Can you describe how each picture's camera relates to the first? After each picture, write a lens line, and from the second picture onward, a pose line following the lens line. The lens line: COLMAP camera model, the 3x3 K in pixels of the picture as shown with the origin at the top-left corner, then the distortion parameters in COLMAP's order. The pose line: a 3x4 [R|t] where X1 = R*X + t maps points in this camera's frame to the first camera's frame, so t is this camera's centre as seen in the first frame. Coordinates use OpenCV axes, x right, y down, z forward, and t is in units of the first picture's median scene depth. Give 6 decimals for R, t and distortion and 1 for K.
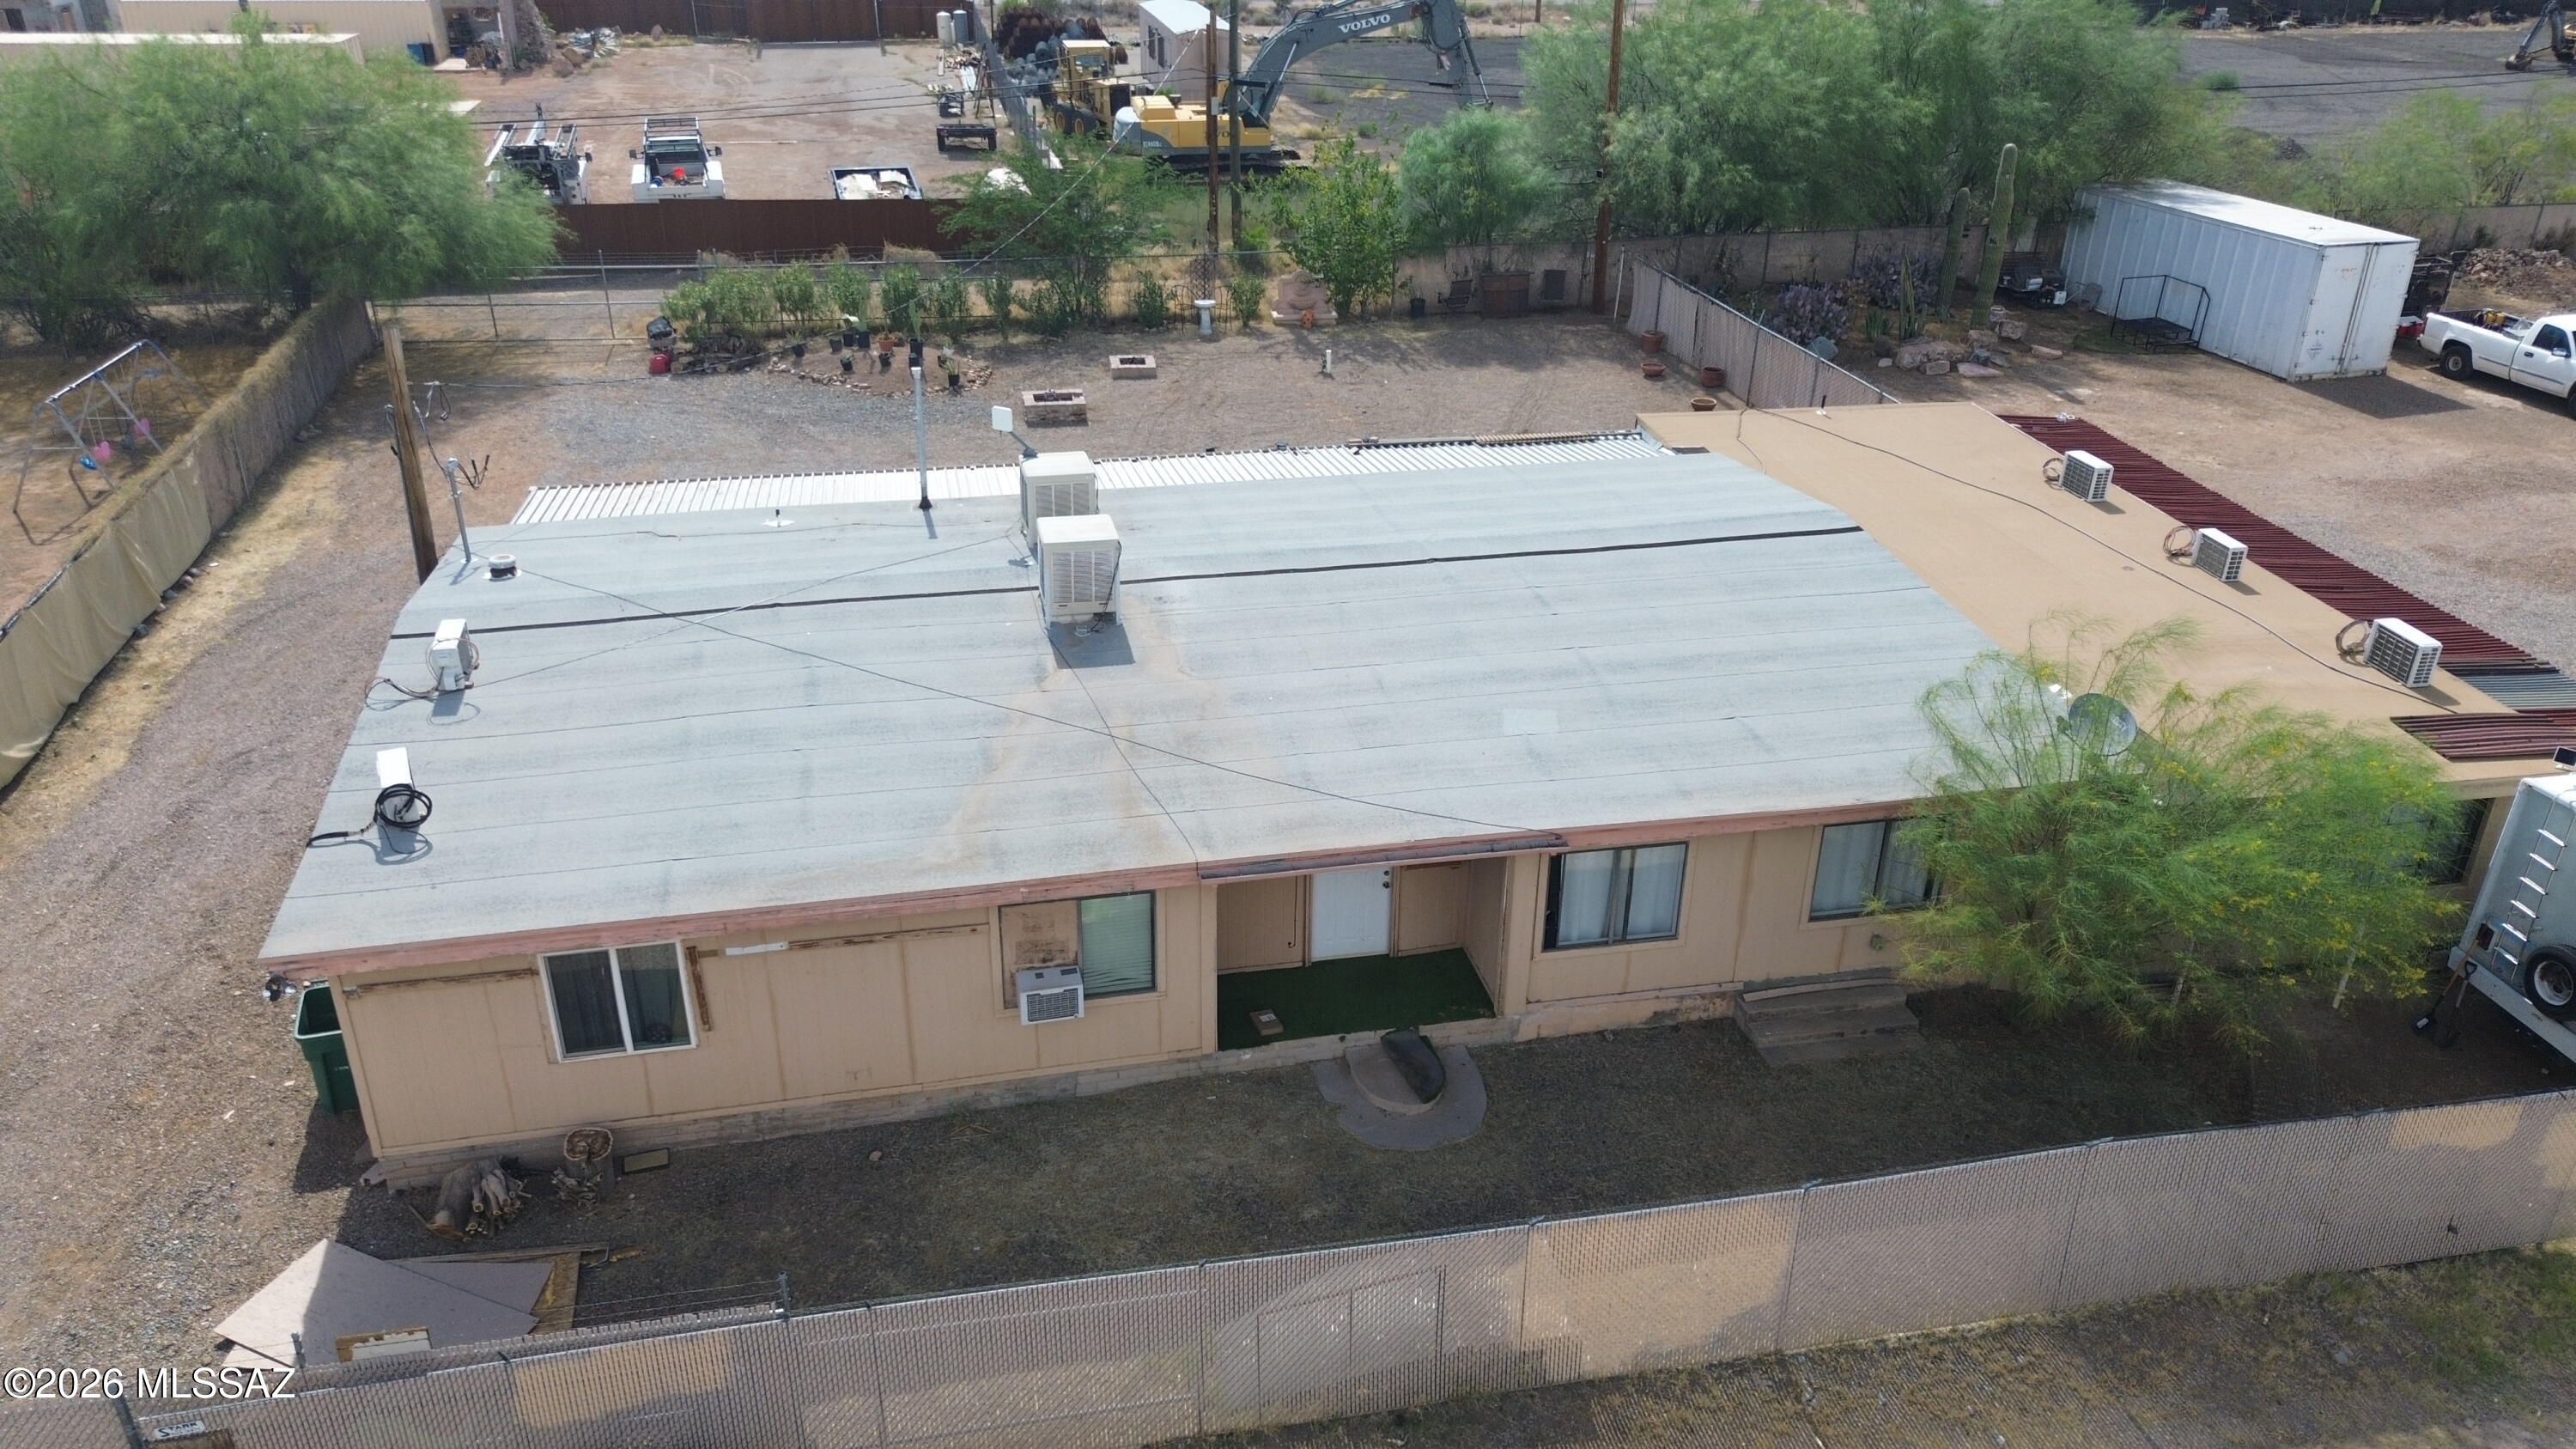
lens RADIAL K [[1851.3, 0, 1288.0], [0, 1851.3, 724.5], [0, 0, 1]] dist [0.047944, -0.009510]
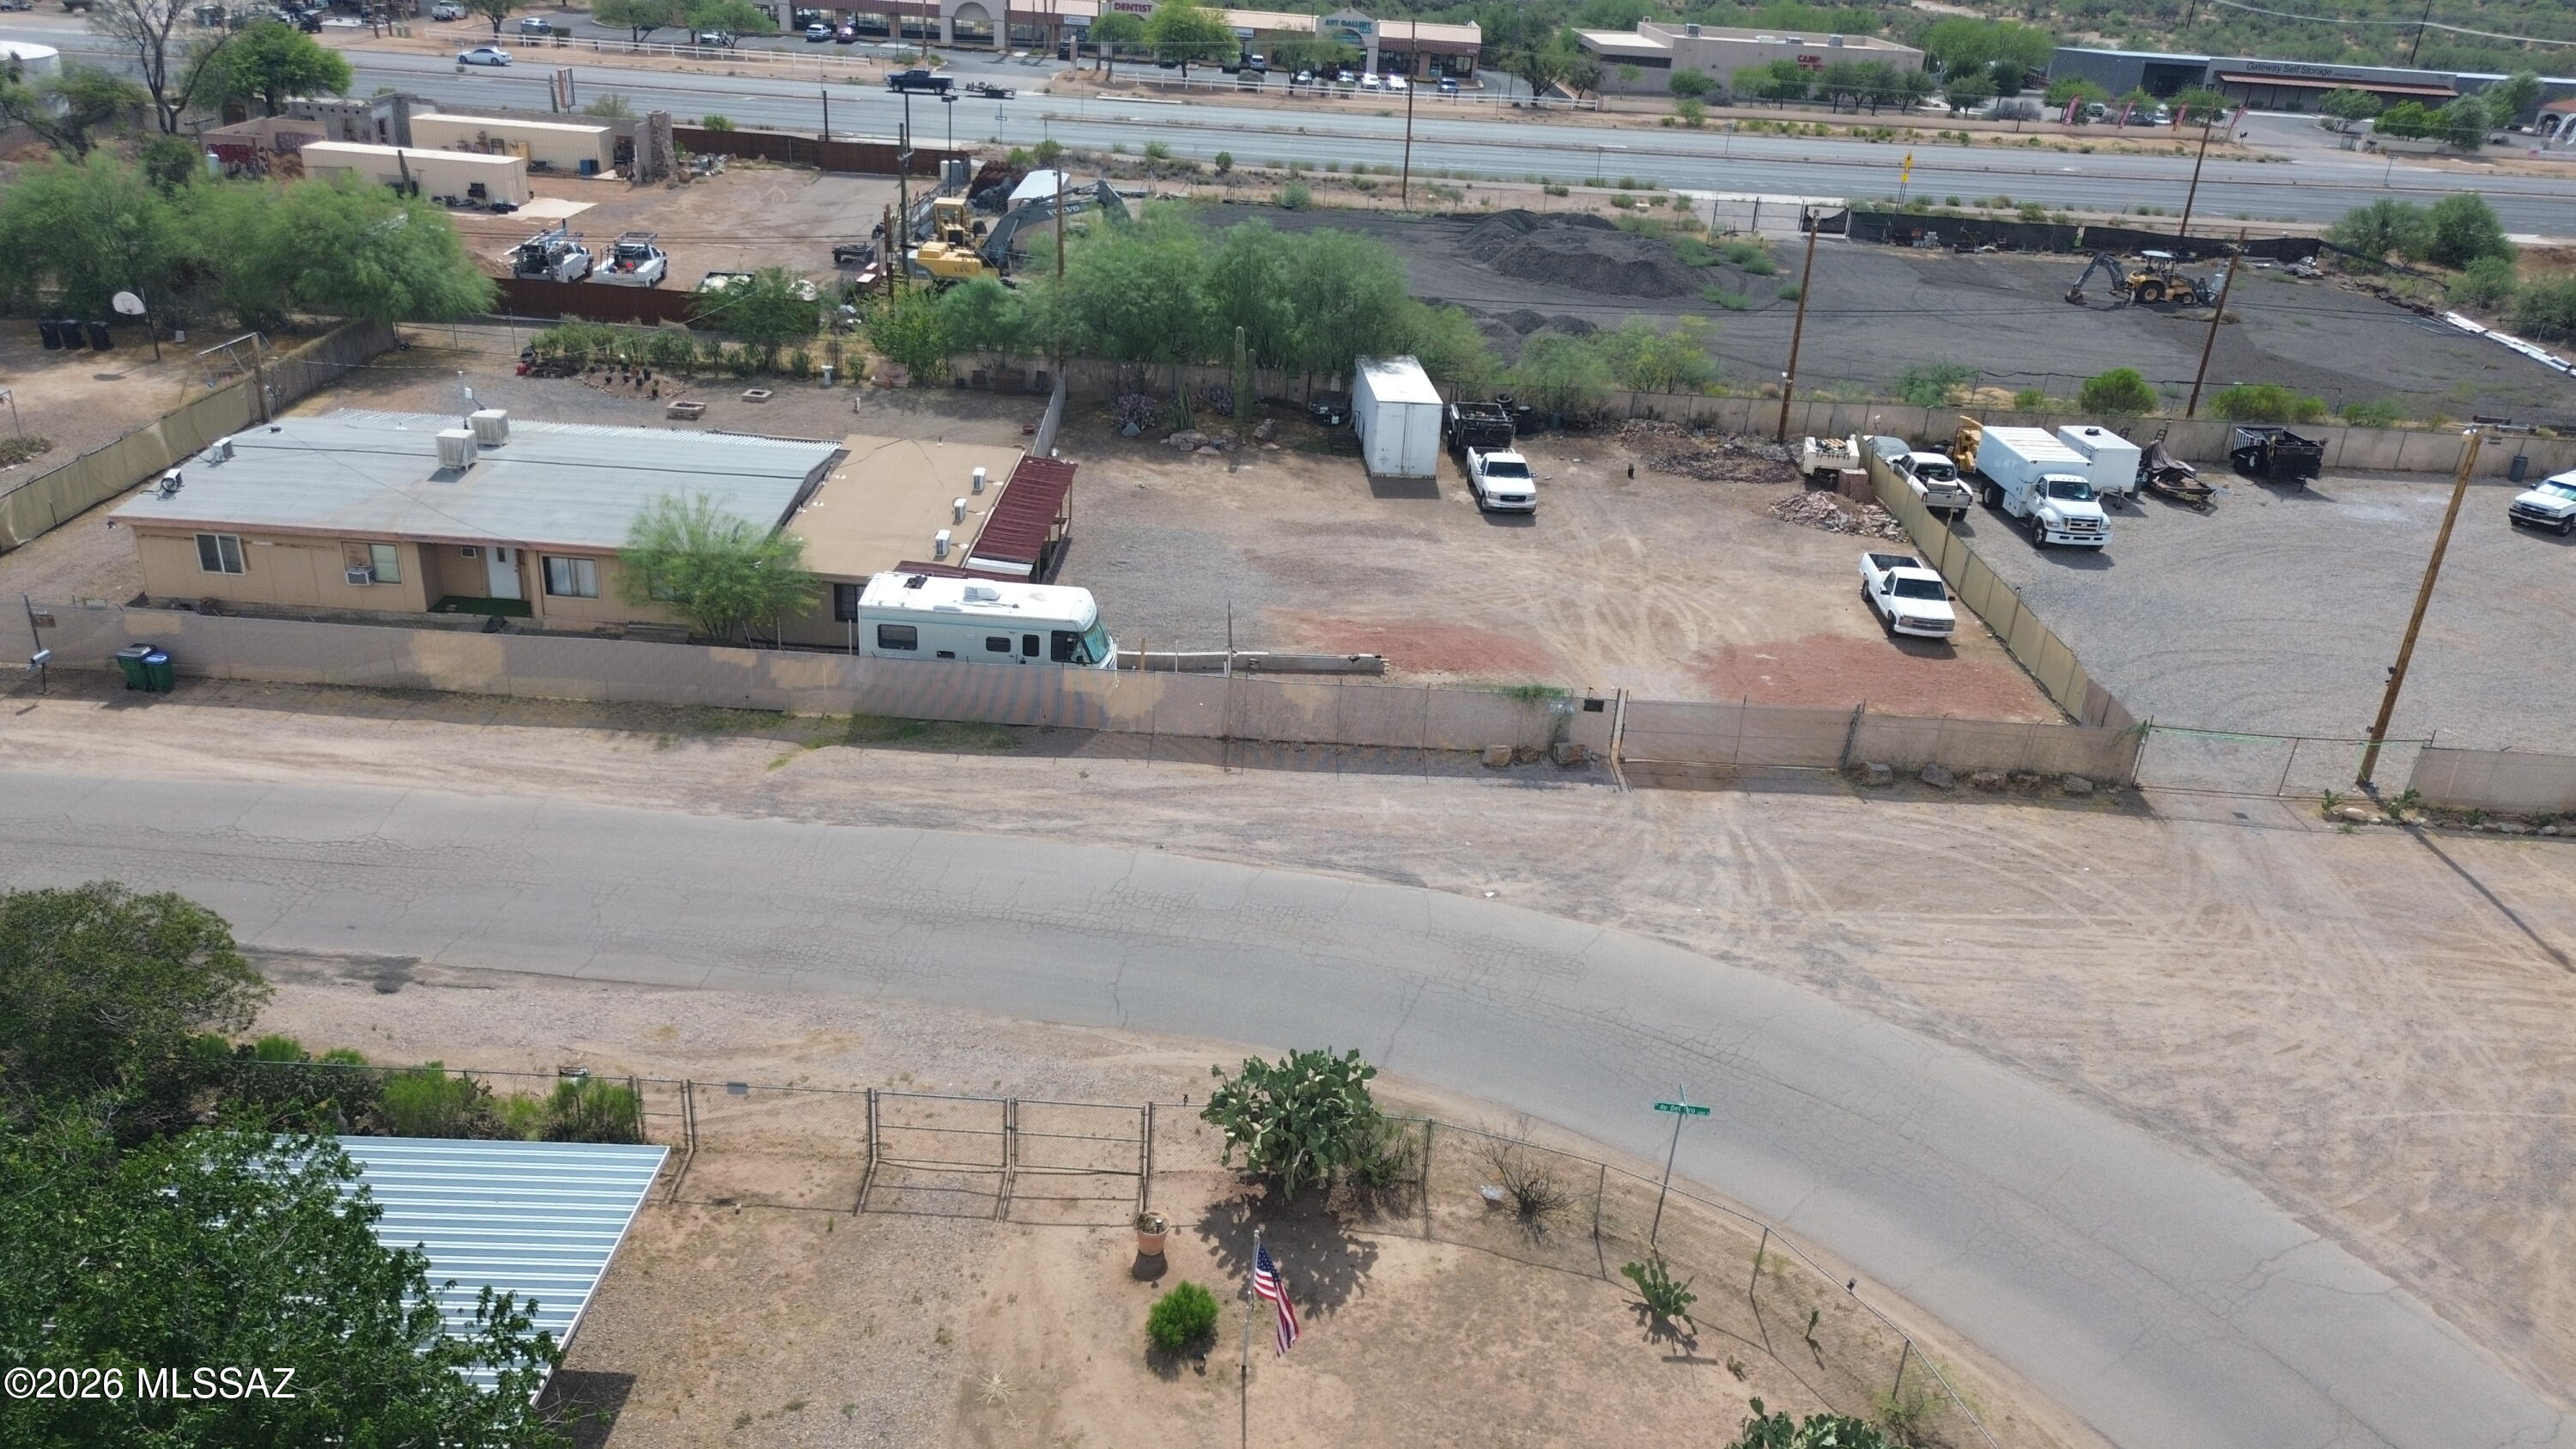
lens RADIAL K [[1851.3, 0, 1288.0], [0, 1851.3, 724.5], [0, 0, 1]] dist [0.047944, -0.009510]
pose [[0.974621, 0.134147, -0.179215, 0.797336], [-0.141499, 0.989519, -0.028829, 0.108416], [0.173470, 0.053456, 0.983387, -0.707229]]
